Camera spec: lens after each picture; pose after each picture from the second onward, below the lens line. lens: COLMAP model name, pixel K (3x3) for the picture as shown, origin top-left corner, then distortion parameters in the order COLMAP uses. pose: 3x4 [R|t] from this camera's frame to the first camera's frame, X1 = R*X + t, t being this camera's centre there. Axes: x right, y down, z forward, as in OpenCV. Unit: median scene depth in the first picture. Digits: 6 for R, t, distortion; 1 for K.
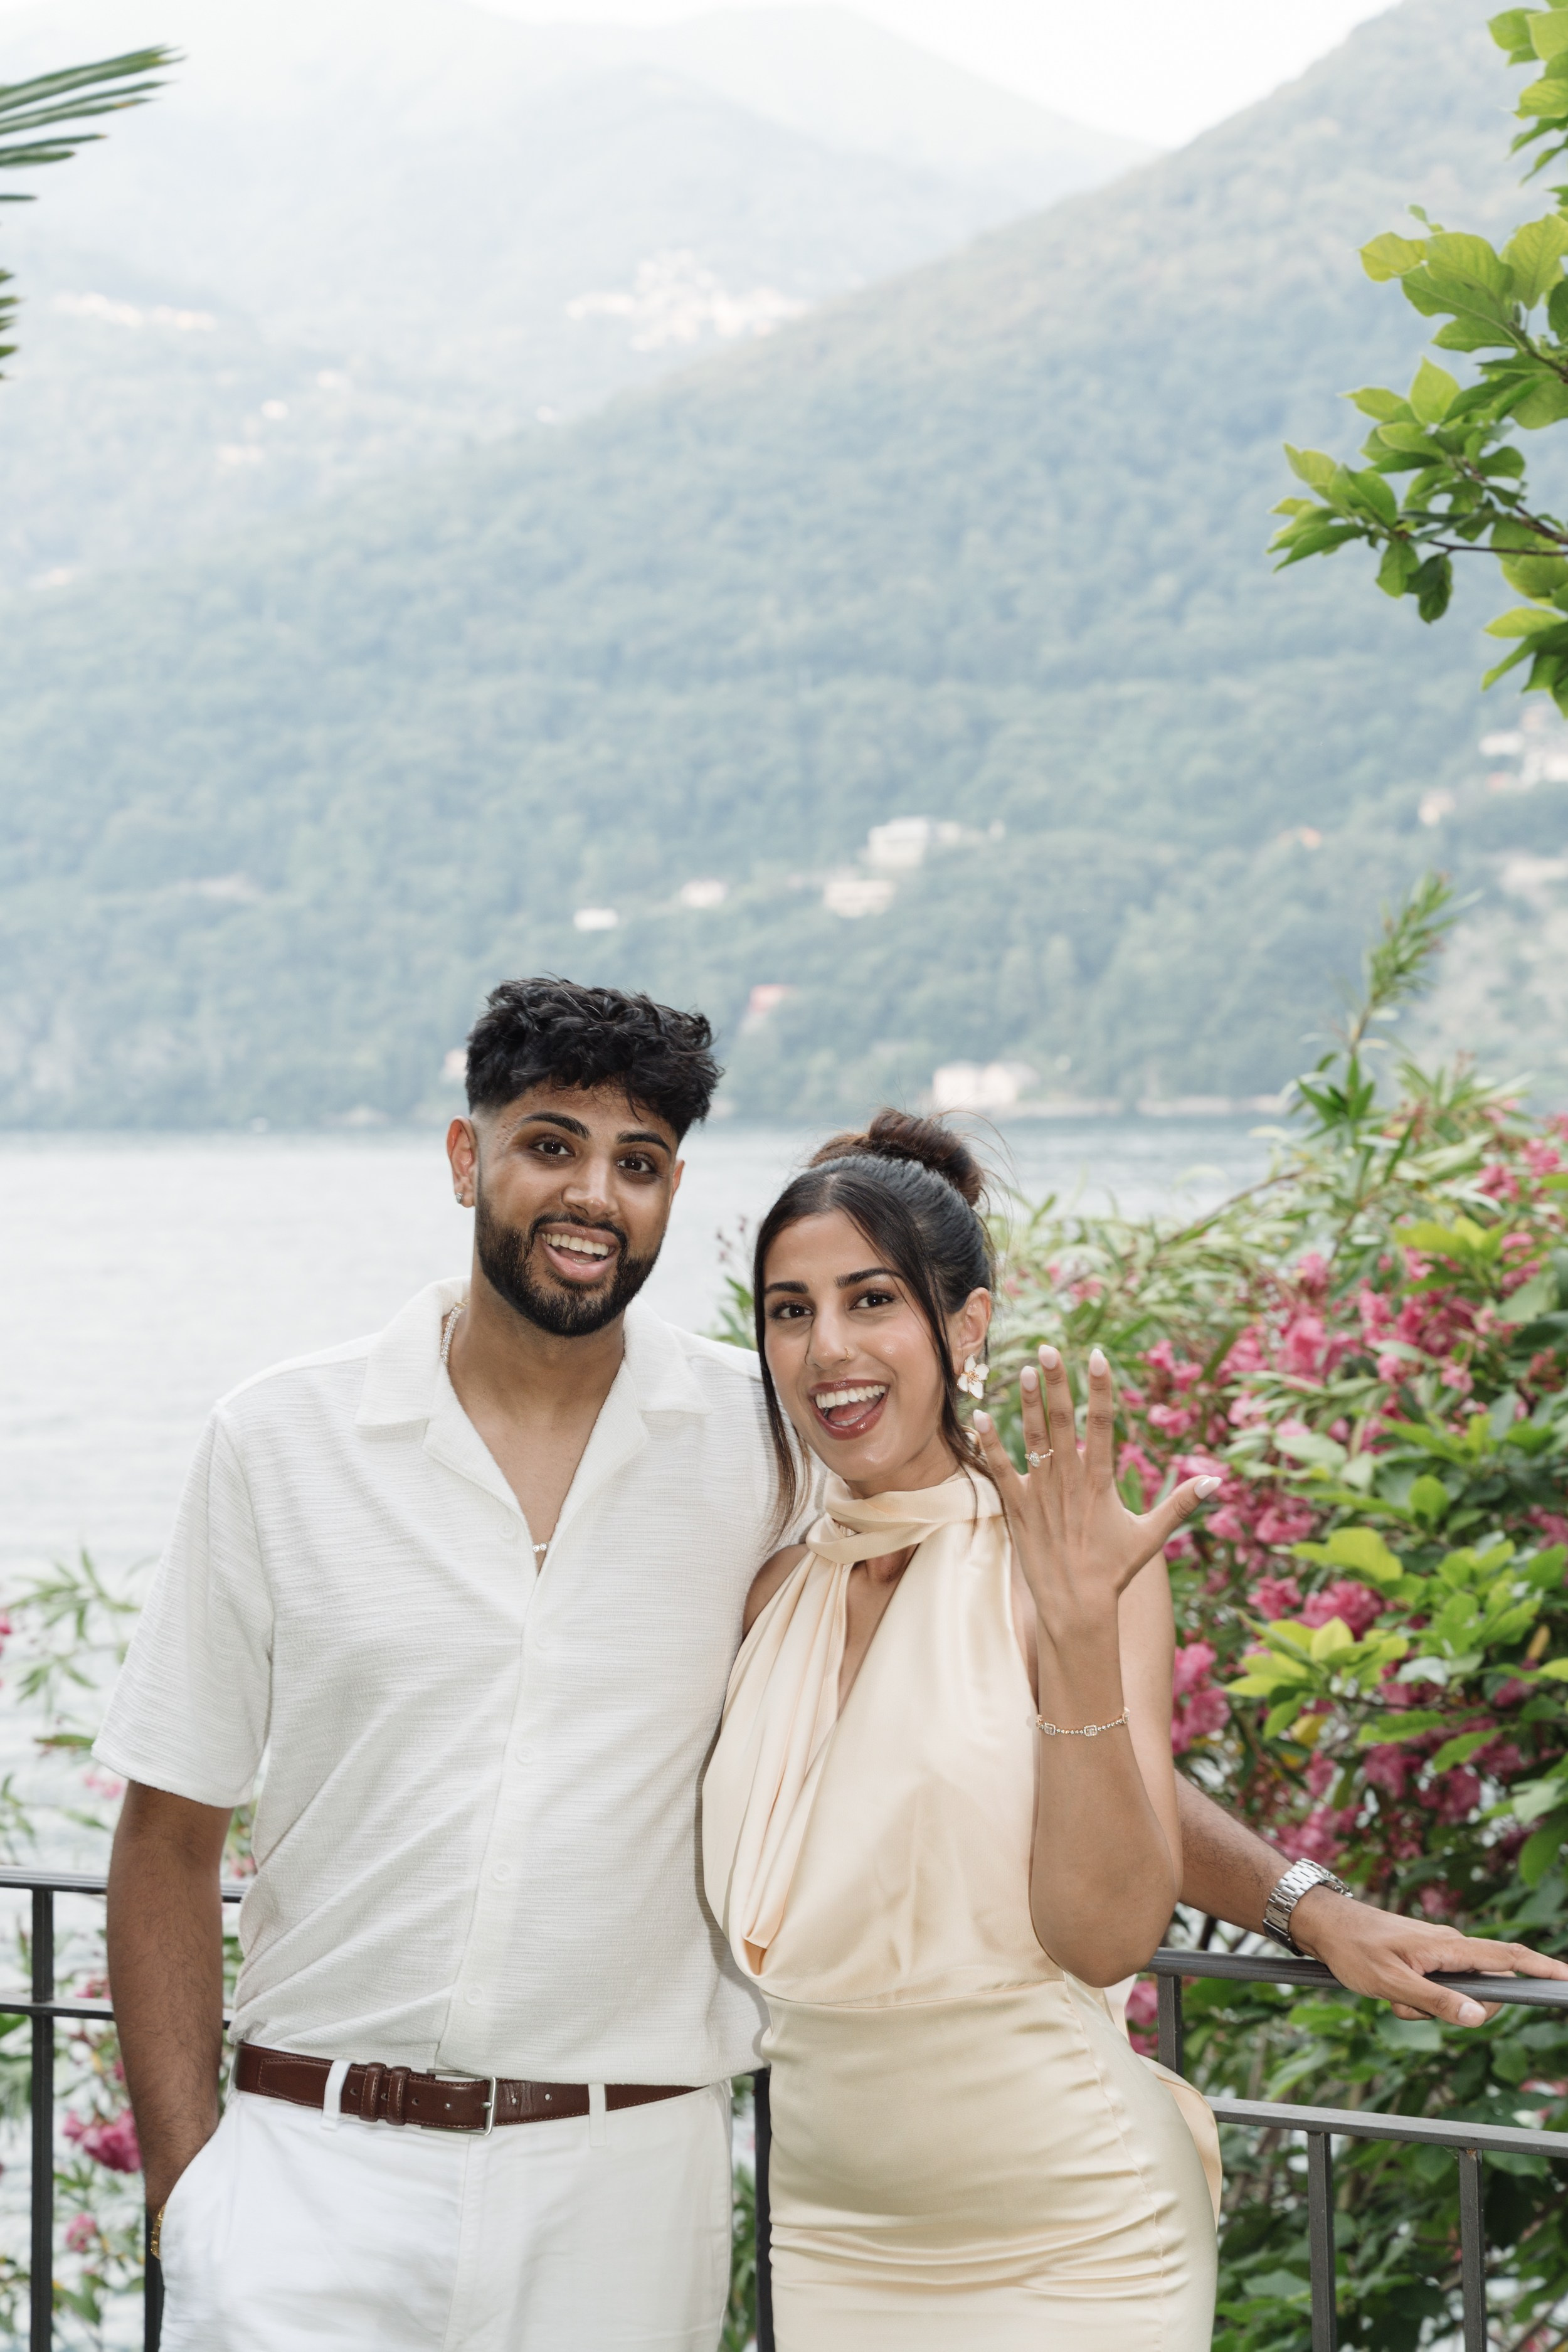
lens RADIAL K [[4221.9, 0, 805.9], [0, 4221.9, 1220.5], [0, 0, 1]] dist [0.200561, 0.000000]
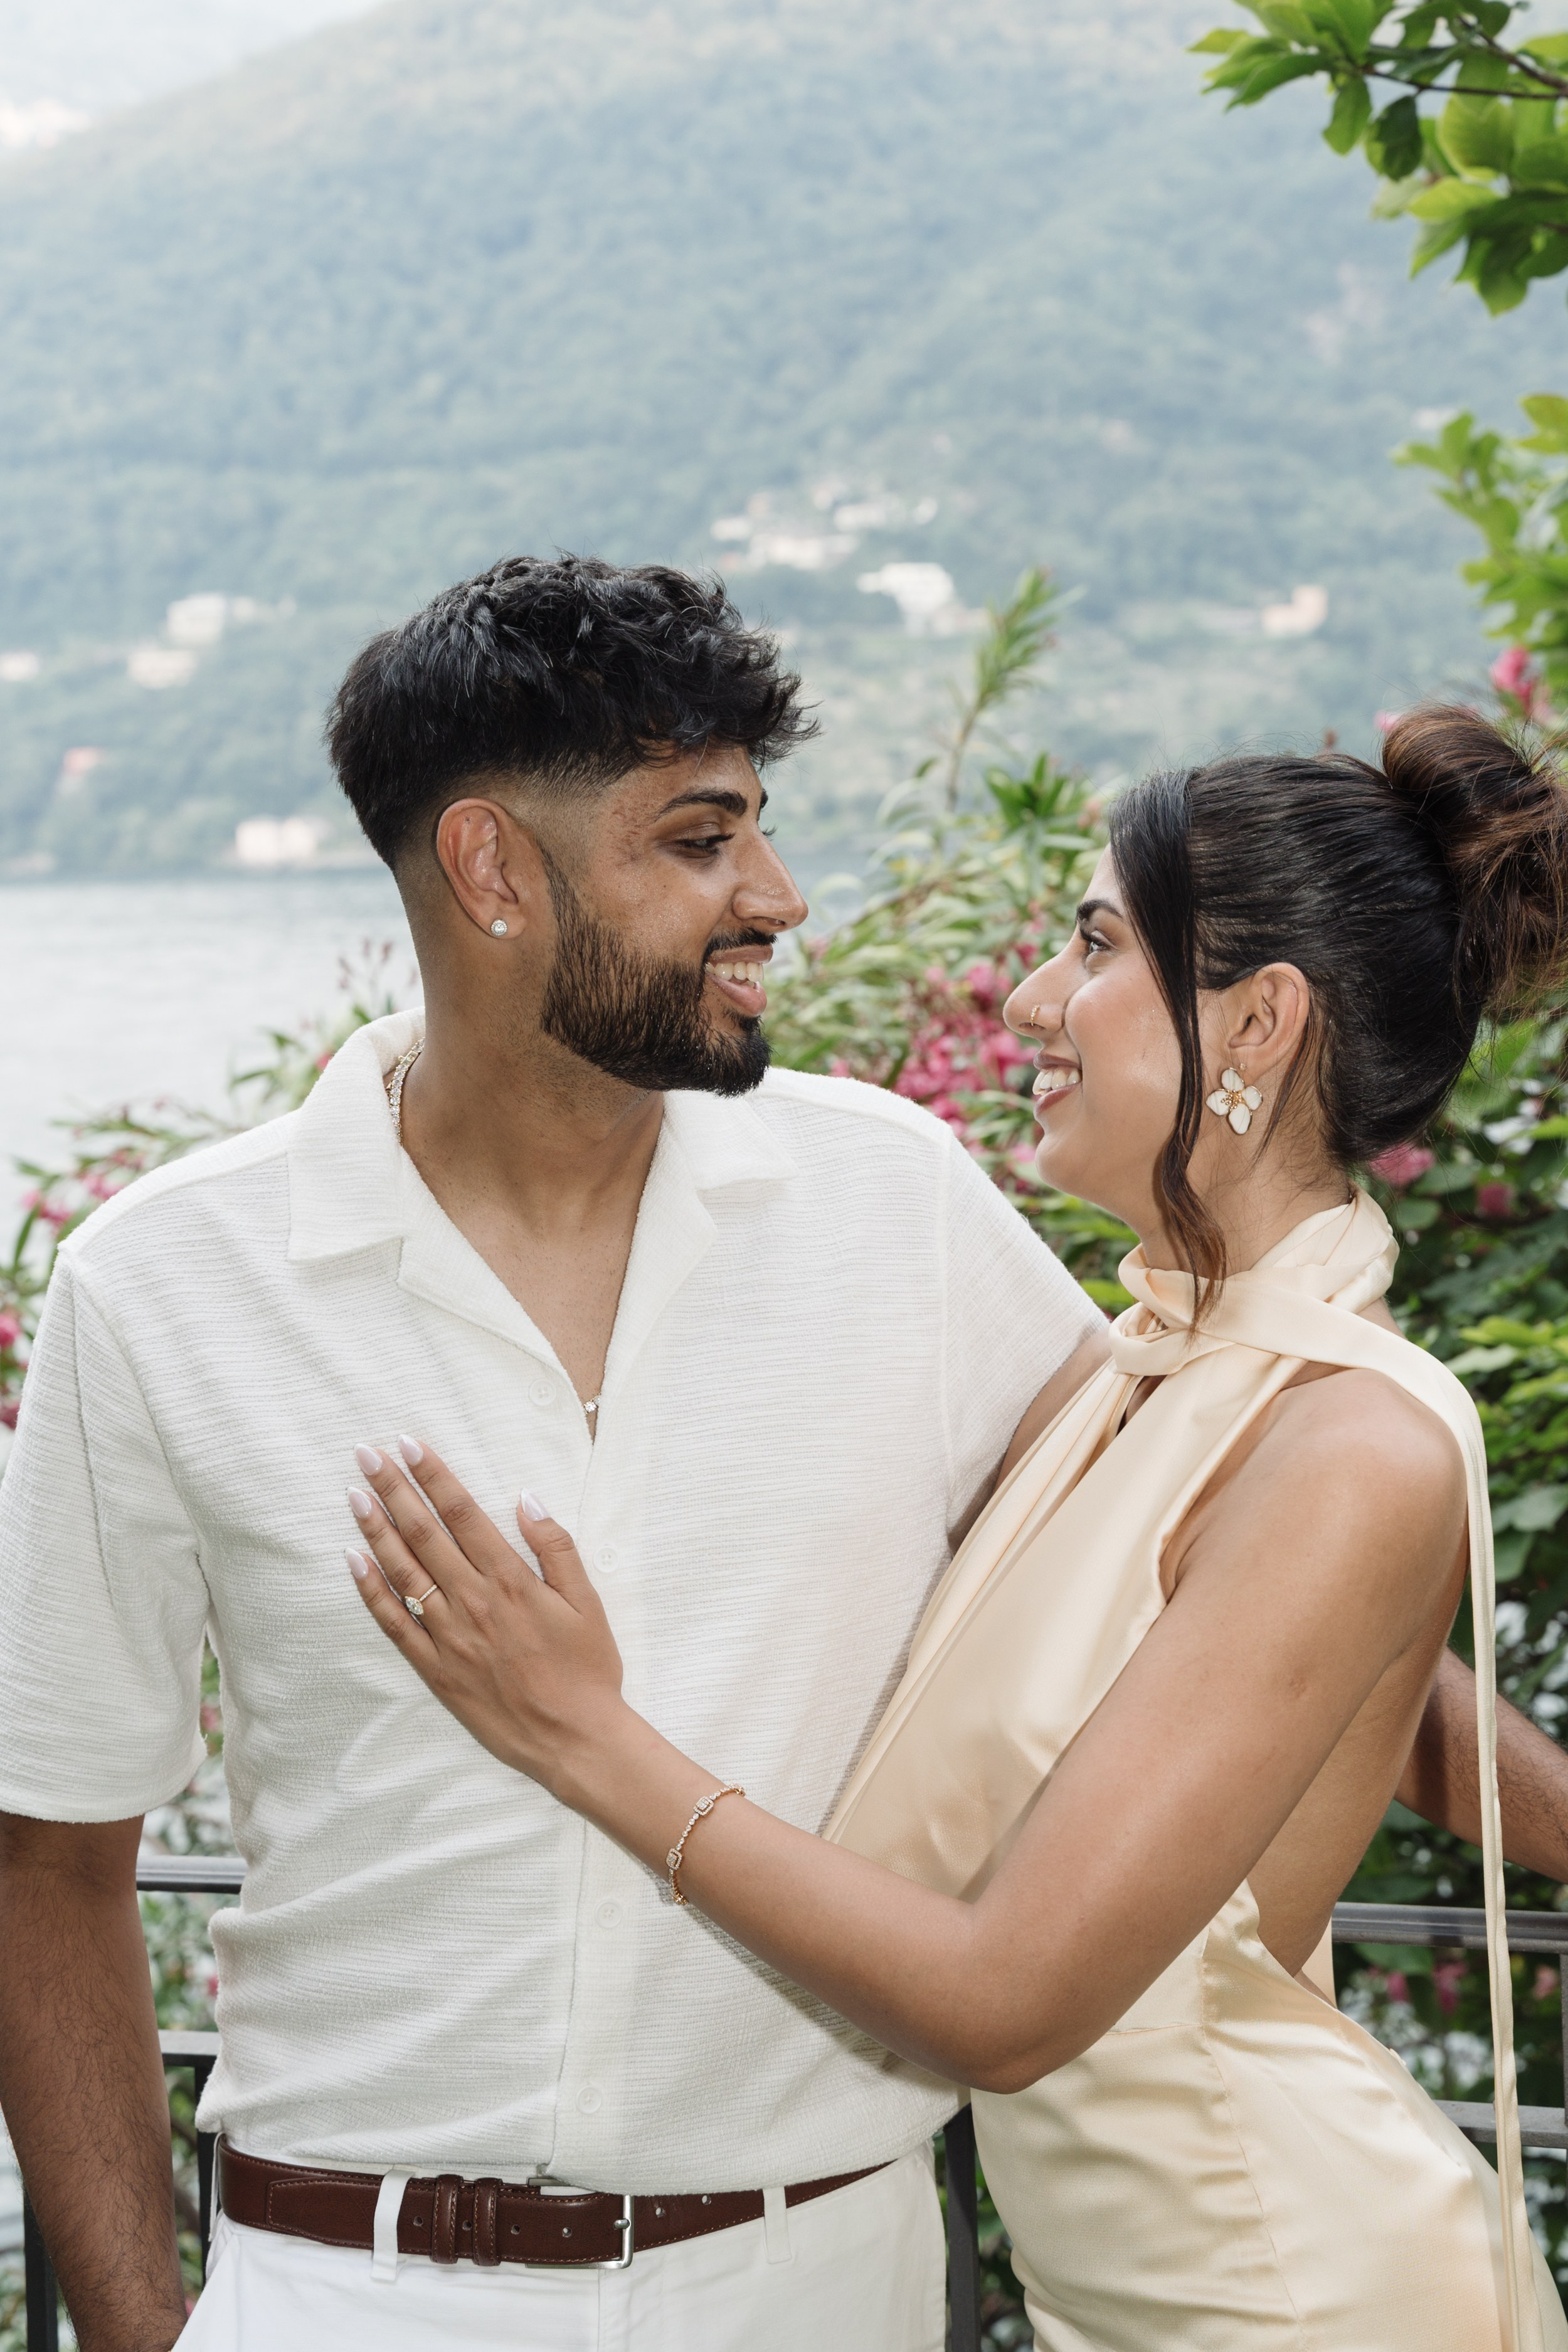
lens RADIAL K [[3741.3, 0, 824.1], [0, 3741.3, 1182.4], [0, 0, 1]] dist [0.122763, 0.000000]
pose [[0.982849, -0.037049, 0.180650, -0.051378], [0.026082, 0.997691, 0.062712, 0.002036], [-0.182556, -0.056925, 0.981546, 0.147085]]
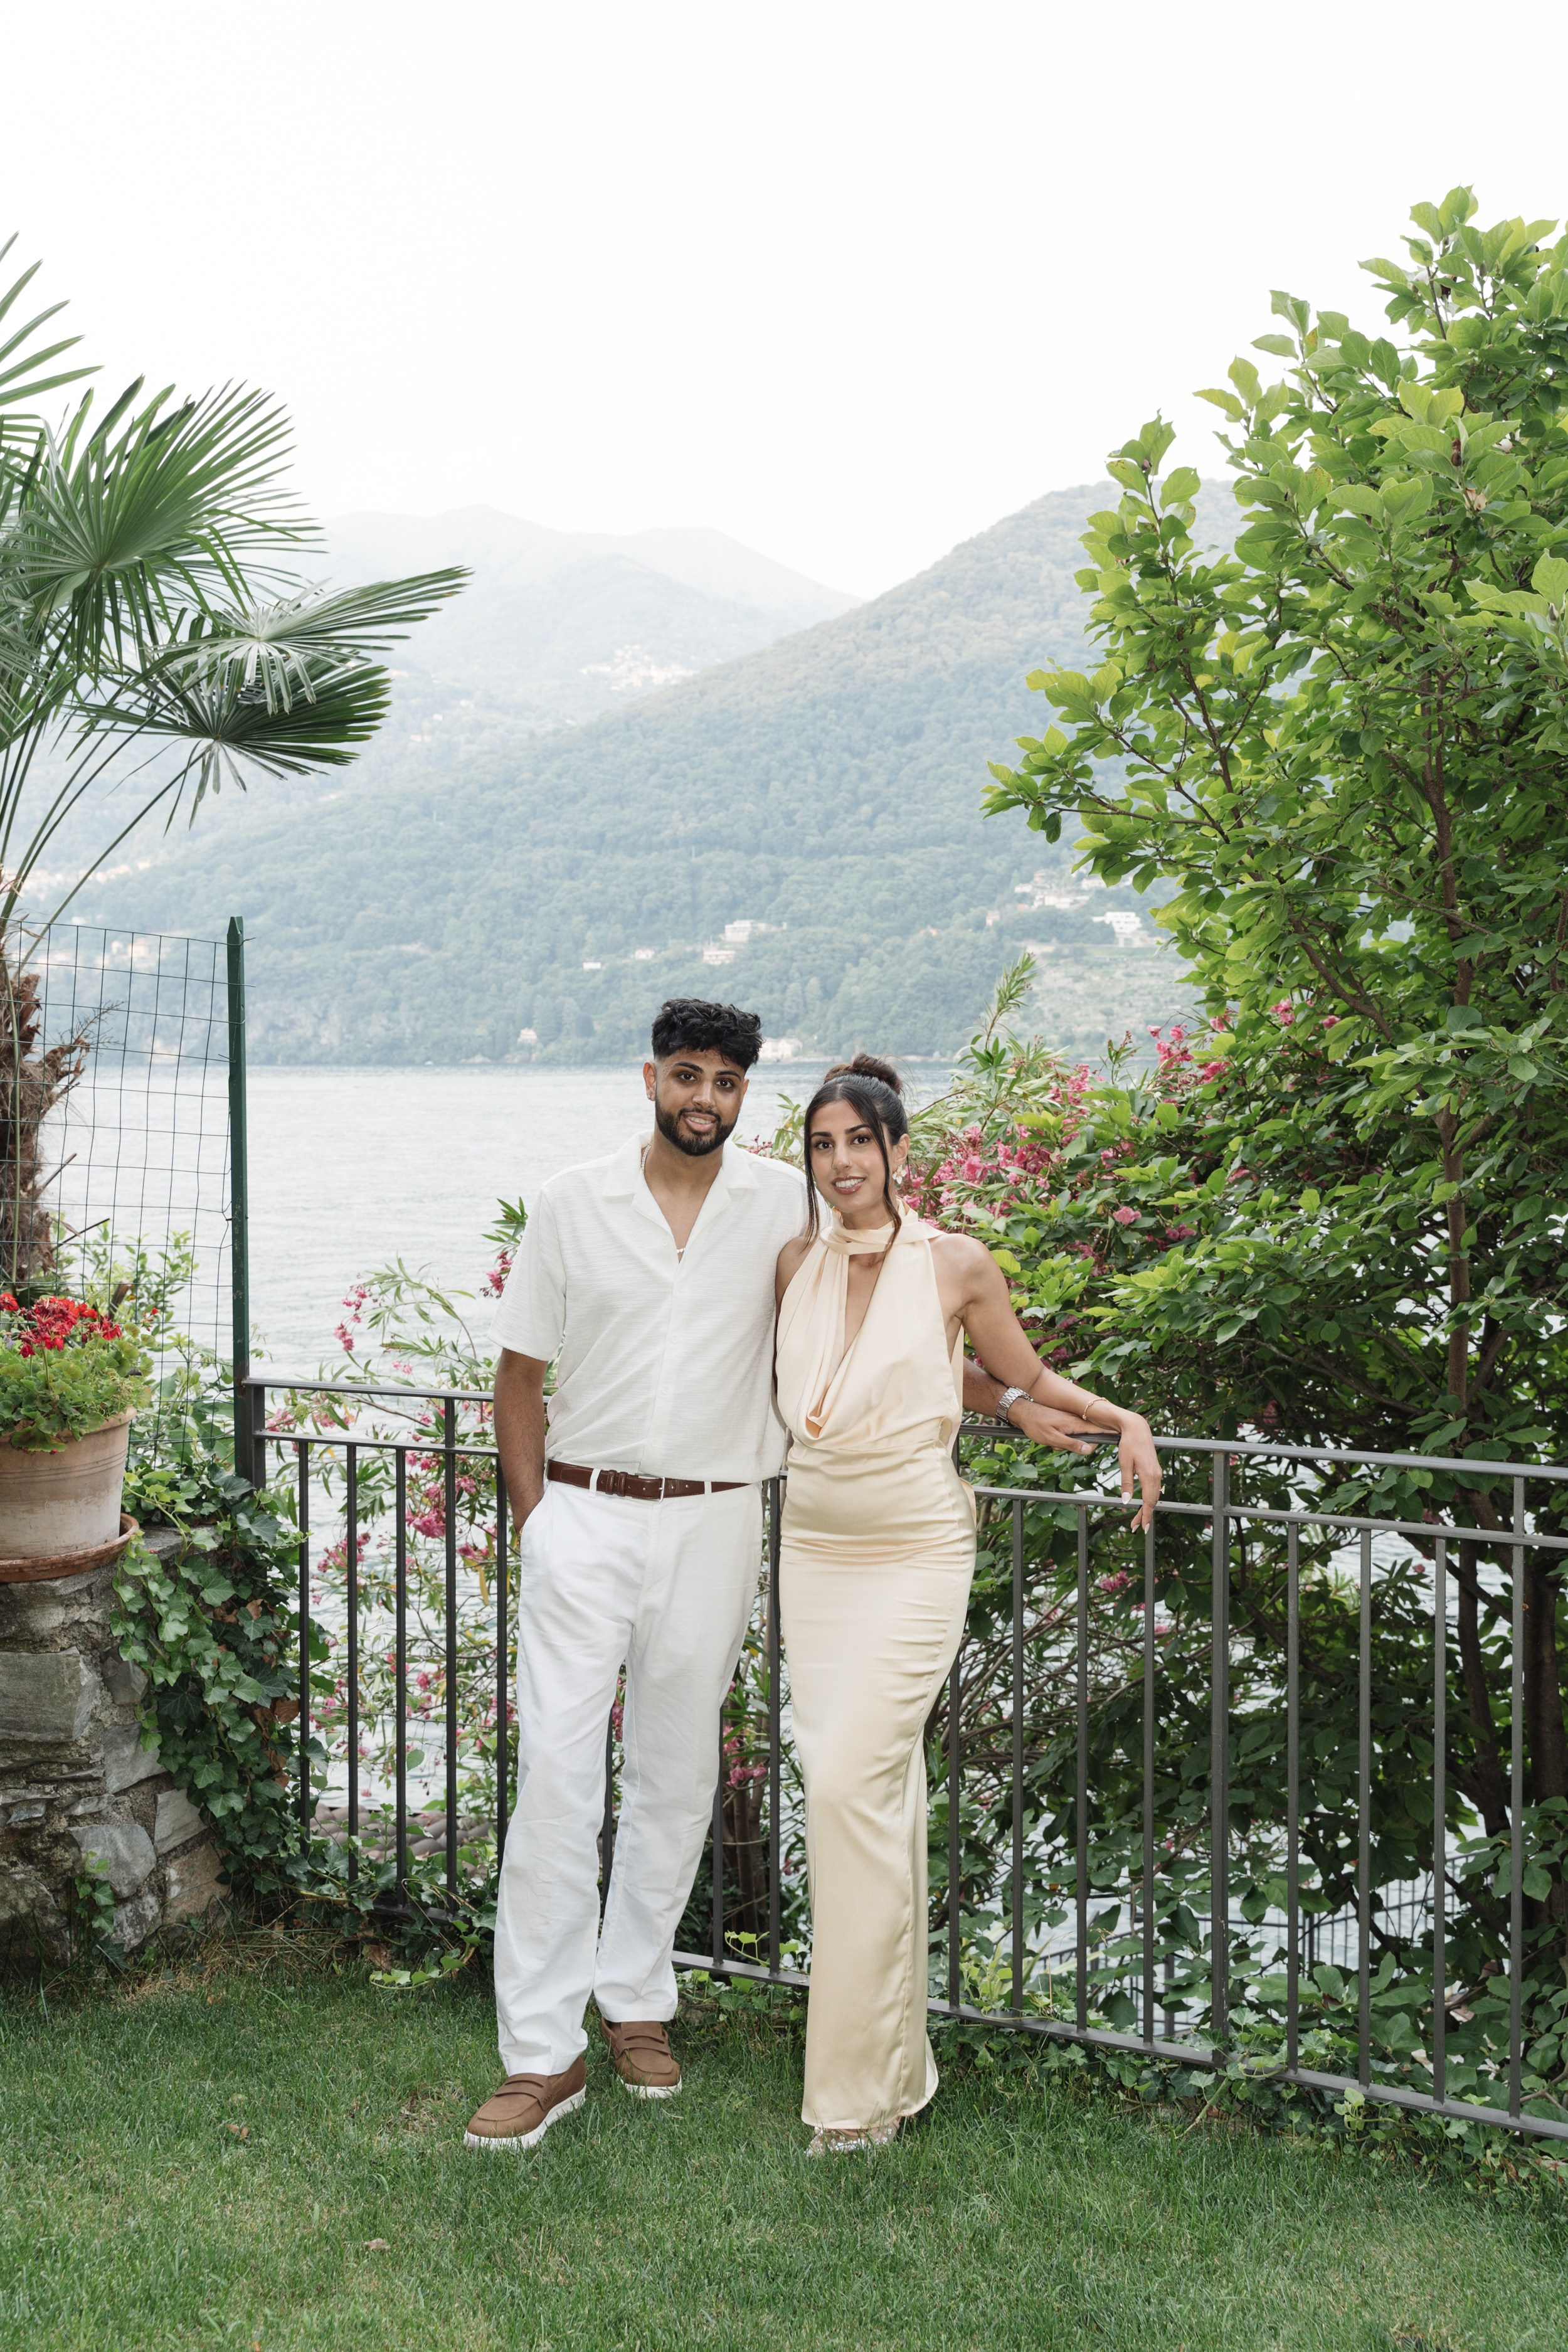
lens RADIAL K [[2013.1, 0, 802.2], [0, 2013.1, 1207.5], [0, 0, 1]] dist [0.041666, -0.017794]
pose [[0.998467, 0.006709, 0.054945, -0.020681], [-0.009299, 0.998851, 0.047012, 0.001057], [-0.054566, -0.047451, 0.997382, -0.029489]]
